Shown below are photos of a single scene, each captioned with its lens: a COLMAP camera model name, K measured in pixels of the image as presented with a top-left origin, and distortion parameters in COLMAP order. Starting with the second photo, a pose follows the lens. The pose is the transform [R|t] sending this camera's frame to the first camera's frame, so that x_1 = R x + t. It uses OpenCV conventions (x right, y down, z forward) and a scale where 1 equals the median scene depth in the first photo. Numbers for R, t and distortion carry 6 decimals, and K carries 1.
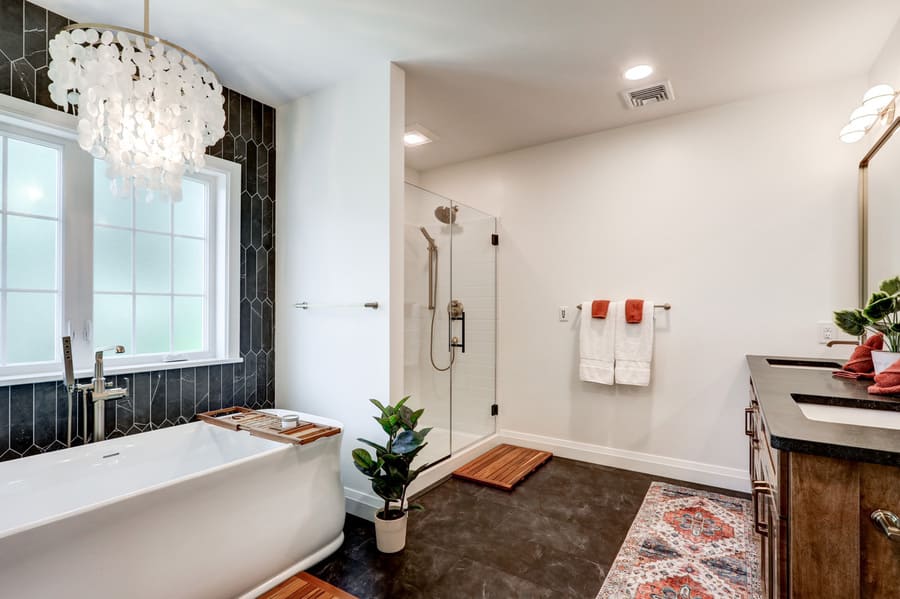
lens RADIAL K [[427.6, 0, 451.3], [0, 427.6, 308.9], [0, 0, 1]] dist [-0.002549, 0.002264]
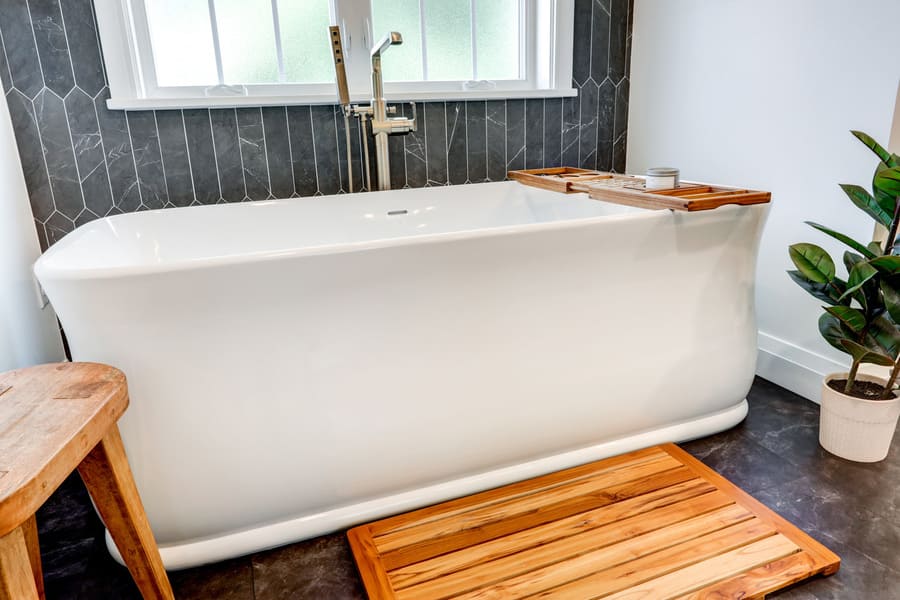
lens RADIAL K [[630.1, 0, 450.7], [0, 630.1, 300.4], [0, 0, 1]] dist [-0.001084, -0.000847]
pose [[0.803880, 0.148390, -0.575984, -0.137965], [0.038527, 0.953355, 0.299383, 0.186331], [0.593543, -0.262859, 0.760665, 0.262769]]
